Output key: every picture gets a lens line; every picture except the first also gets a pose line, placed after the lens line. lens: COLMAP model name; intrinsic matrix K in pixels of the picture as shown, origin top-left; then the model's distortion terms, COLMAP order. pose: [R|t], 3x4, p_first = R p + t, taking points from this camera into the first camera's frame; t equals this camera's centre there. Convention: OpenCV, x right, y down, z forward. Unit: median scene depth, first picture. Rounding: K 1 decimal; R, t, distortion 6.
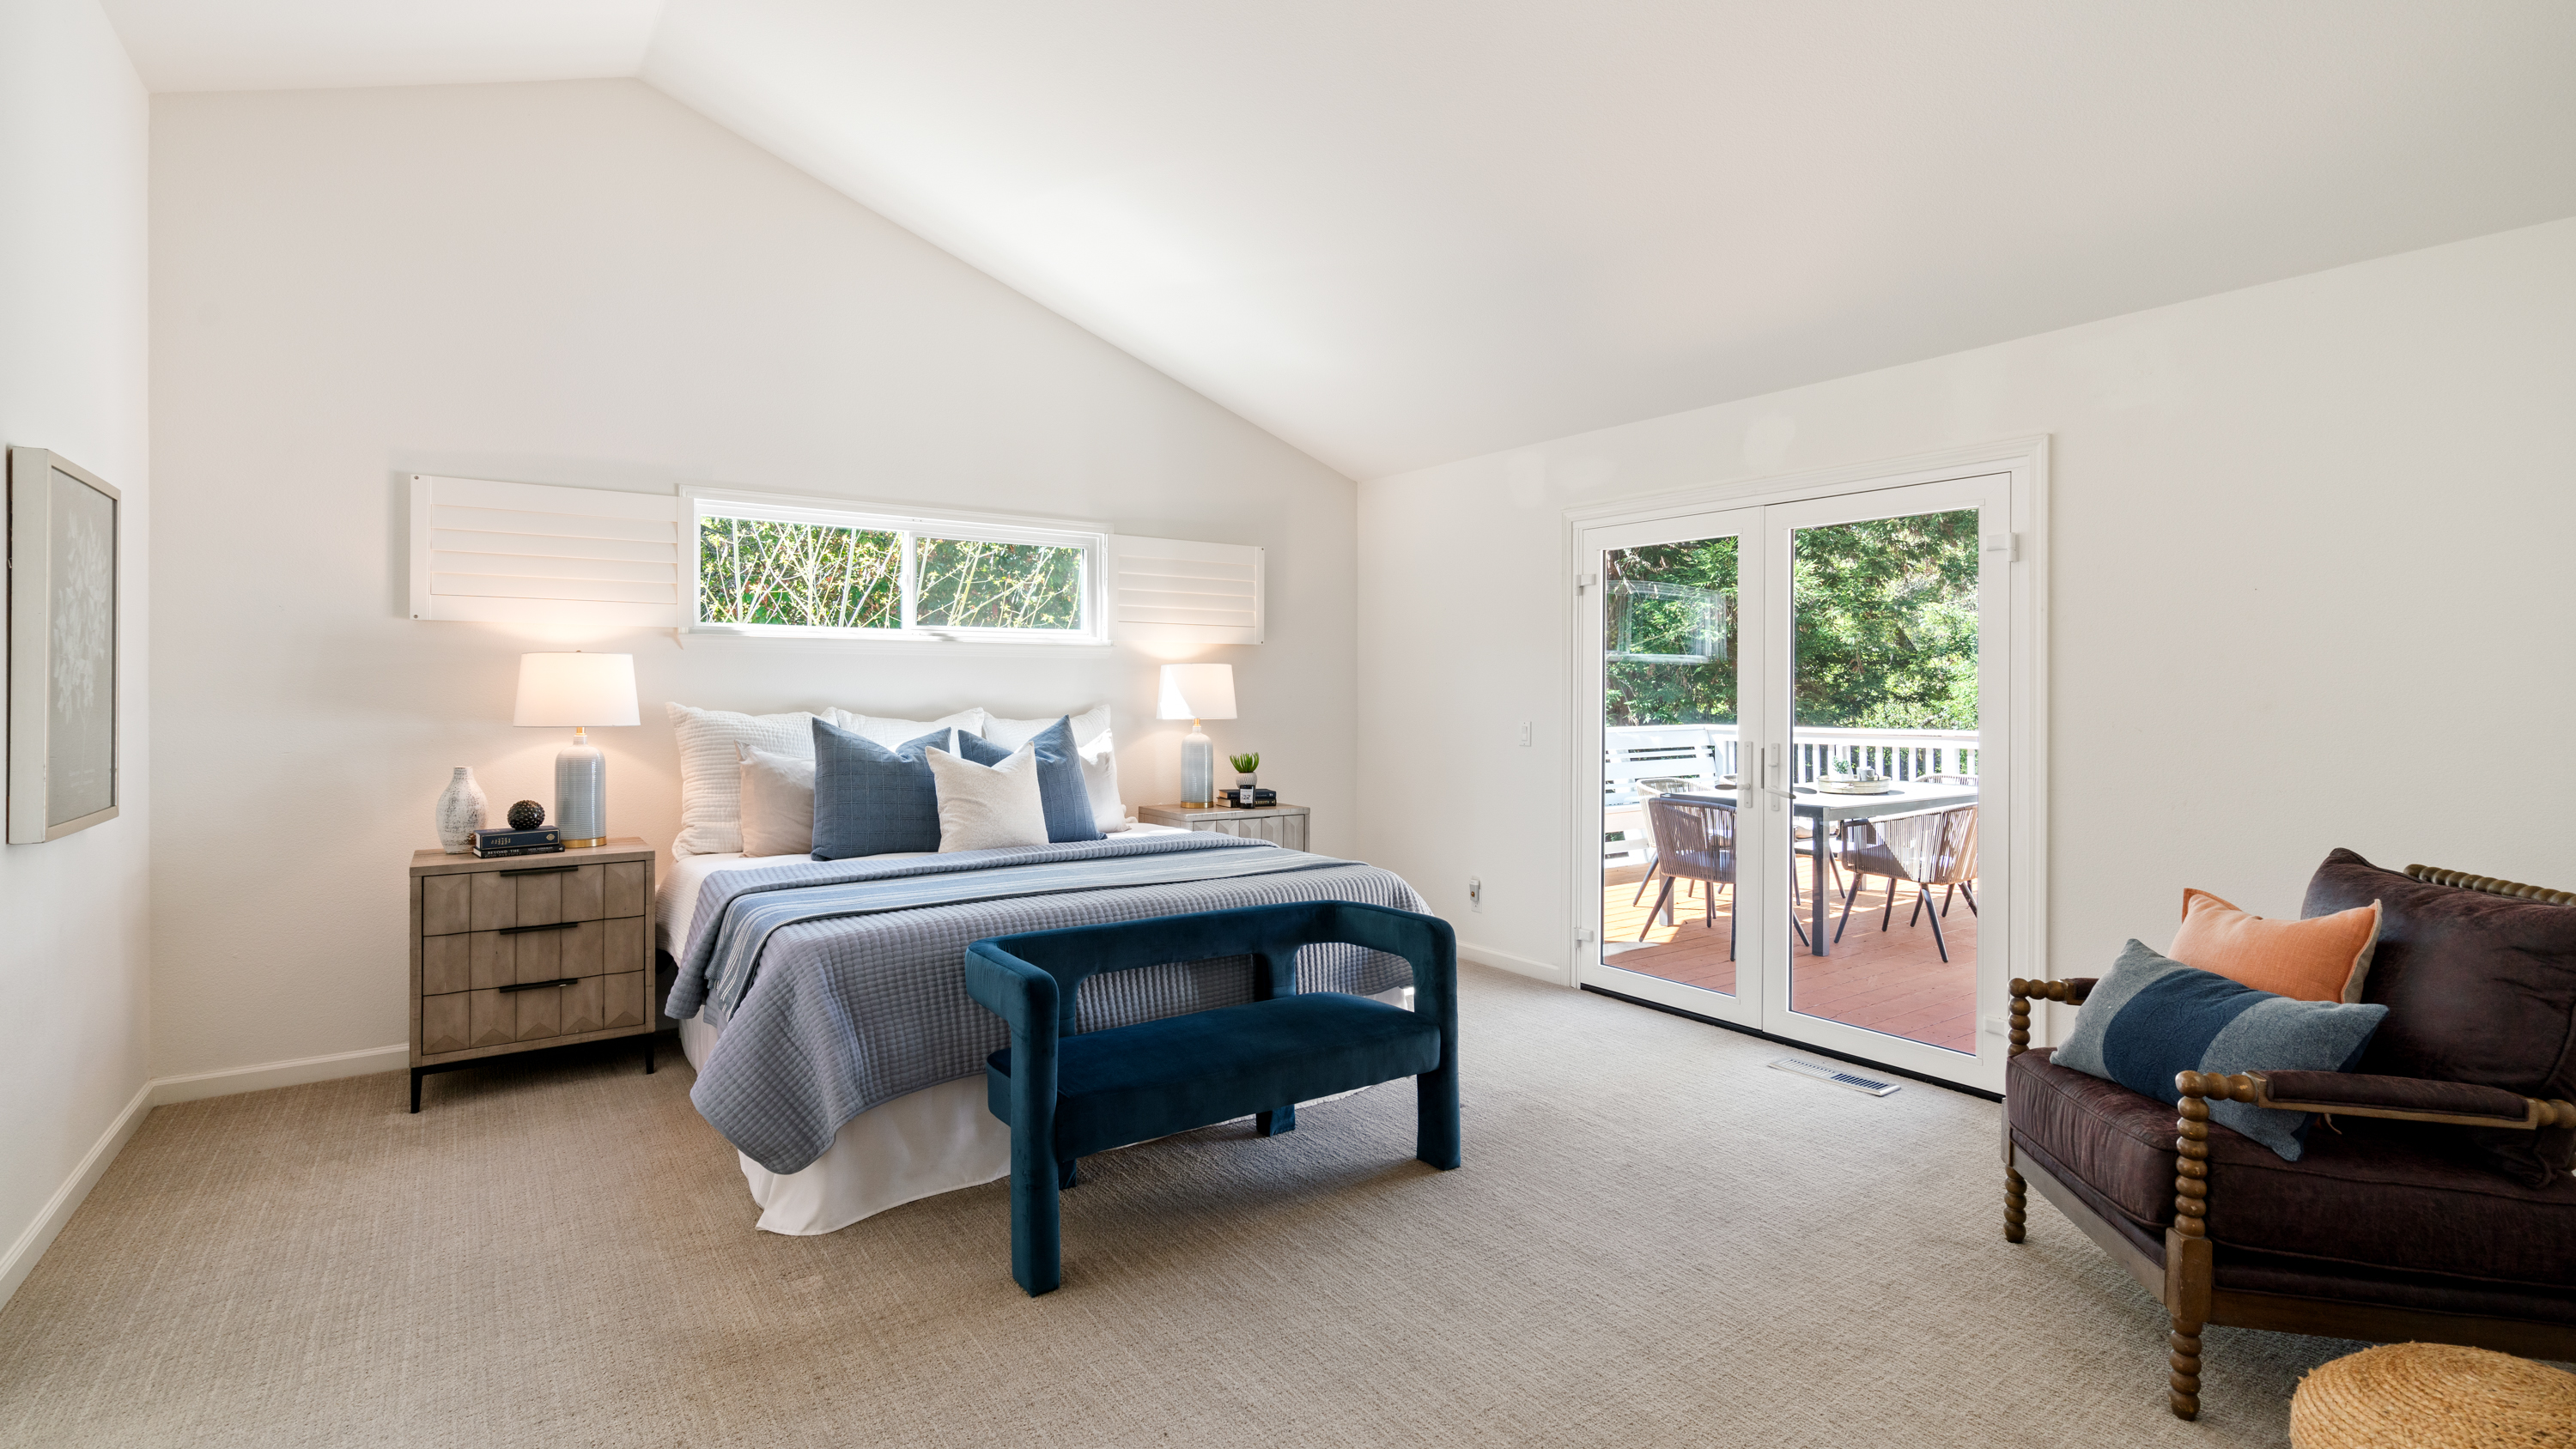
lens RADIAL K [[1155.9, 0, 1288.0], [0, 1155.9, 724.5], [0, 0, 1]] dist [-0.005575, 0.000814]
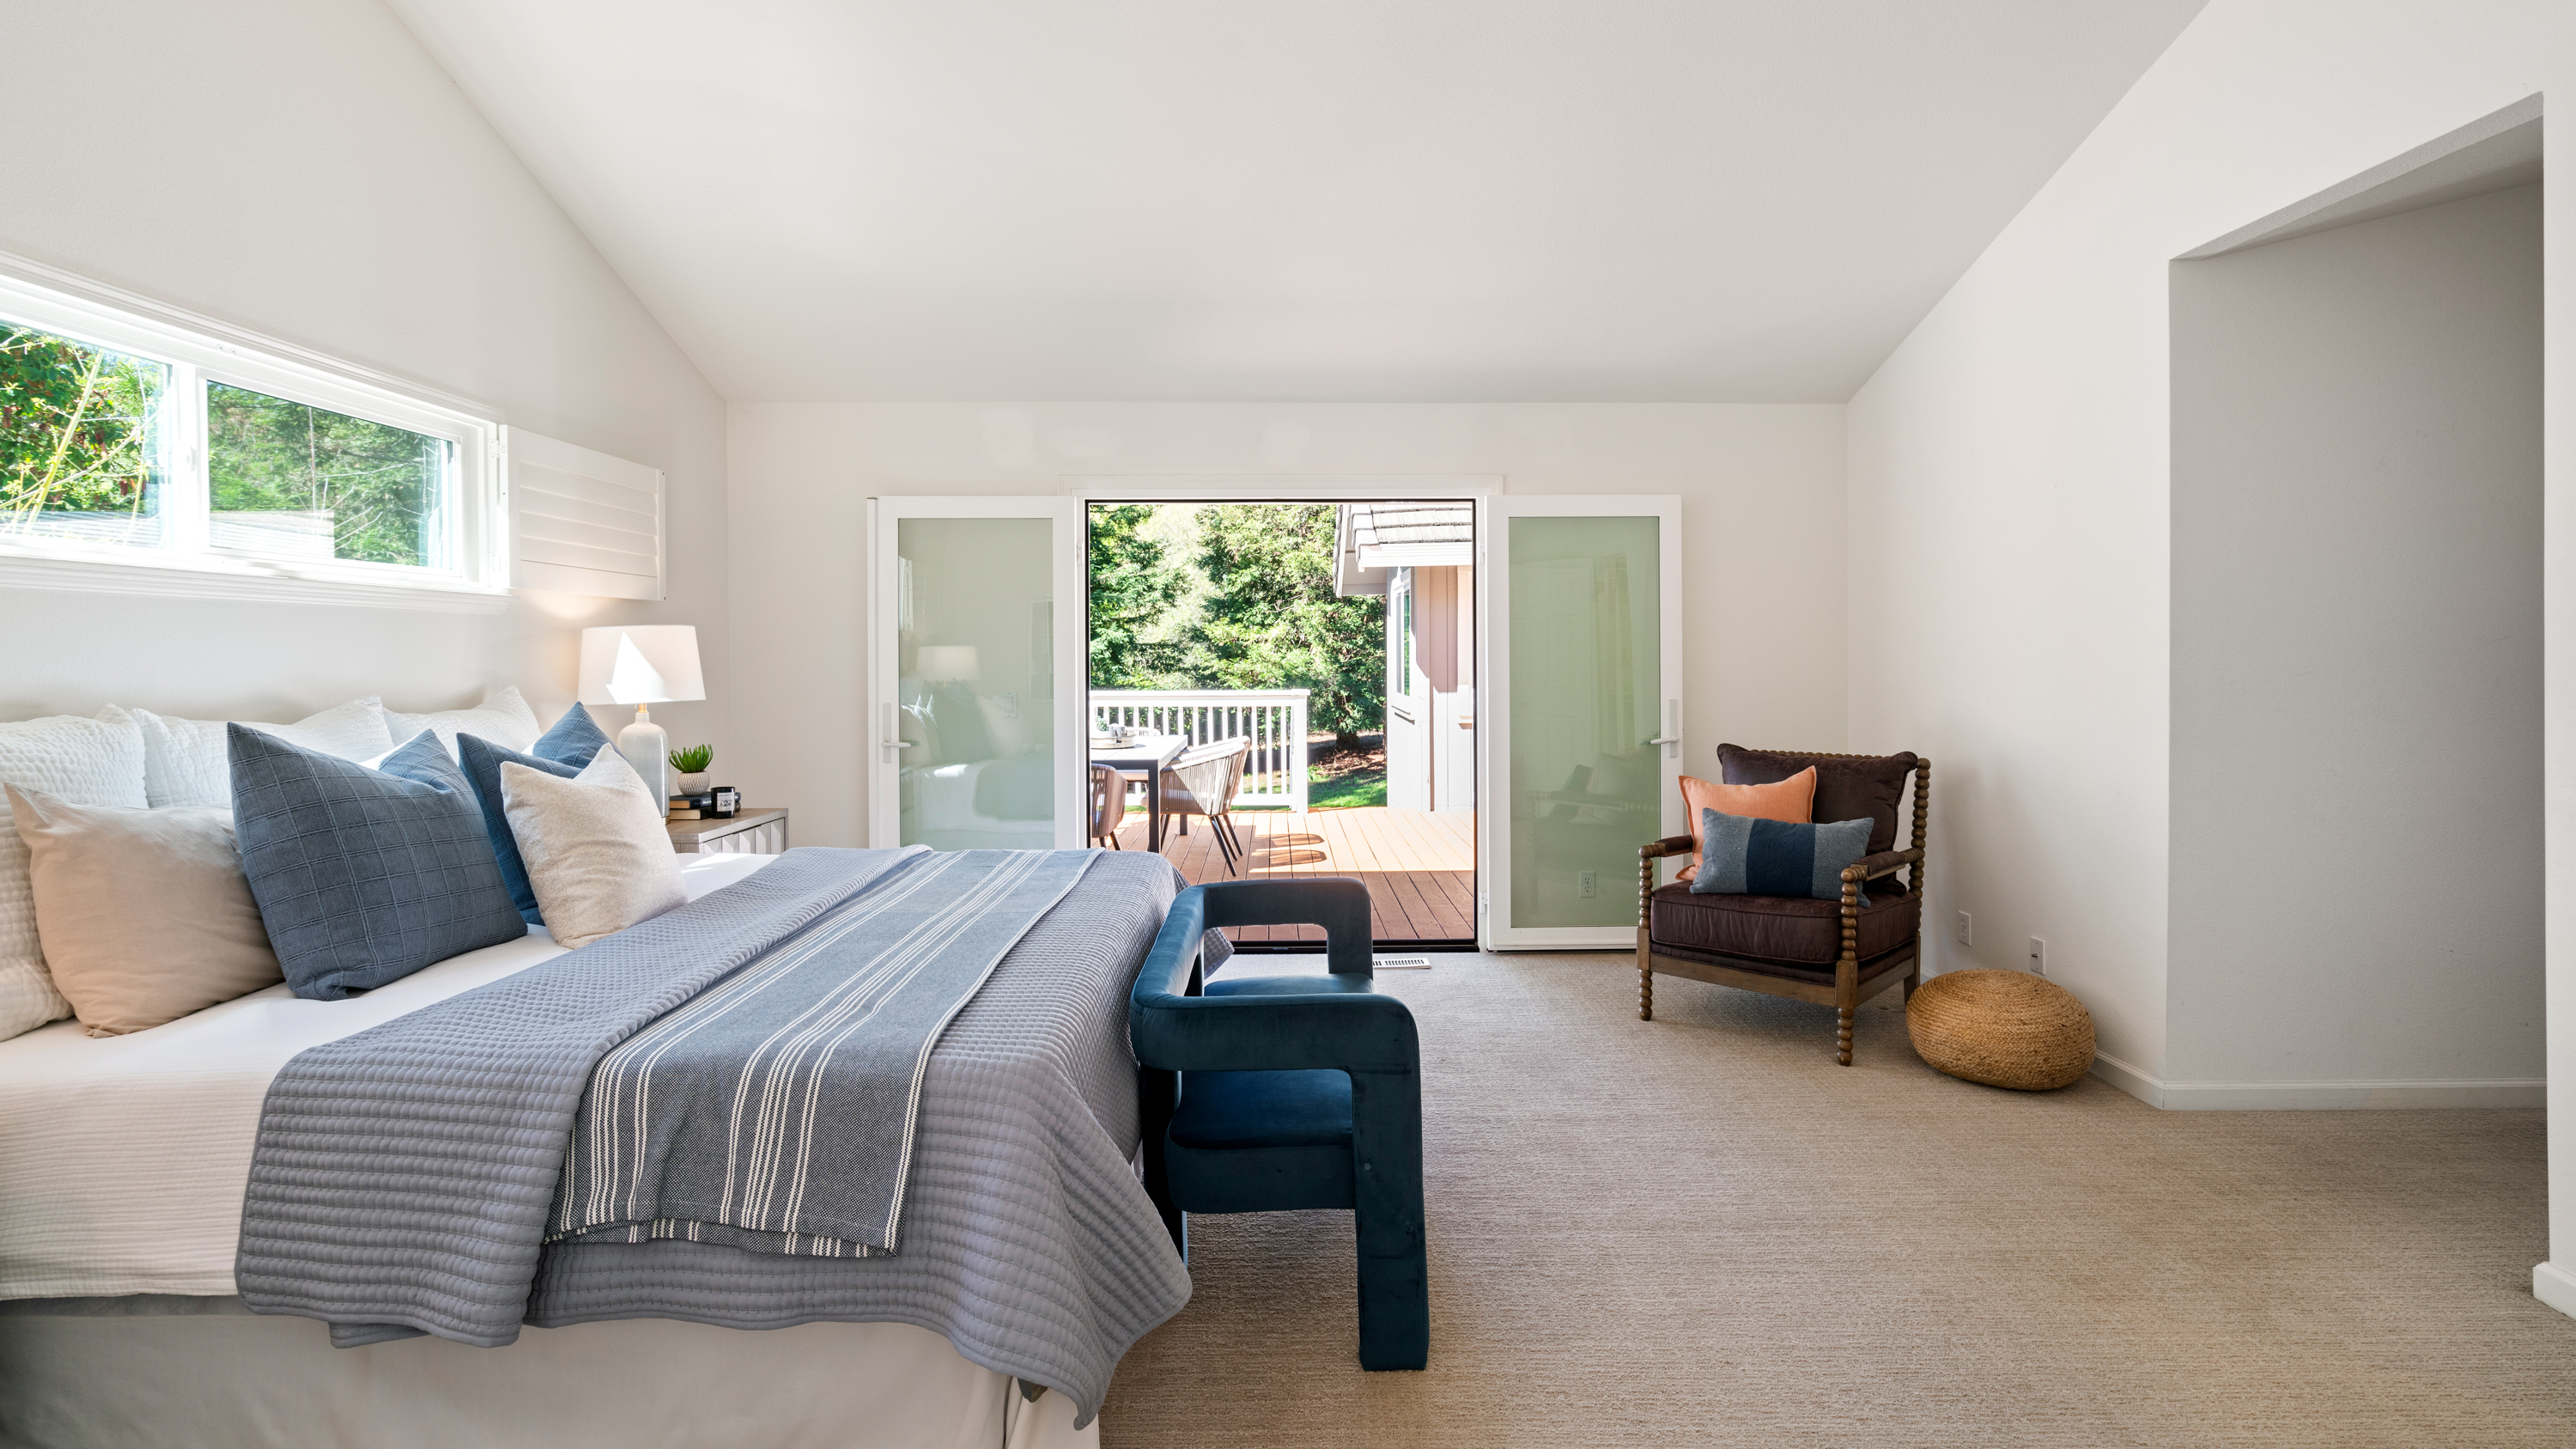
lens RADIAL K [[1137.7, 0, 1292.9], [0, 1137.7, 668.8], [0, 0, 1]] dist [-0.000079, 0.000157]
pose [[0.545915, -0.008828, 0.837794, -0.449142], [0.025742, 0.999649, -0.006241, -0.010565], [-0.837445, 0.024973, 0.545951, 0.277902]]
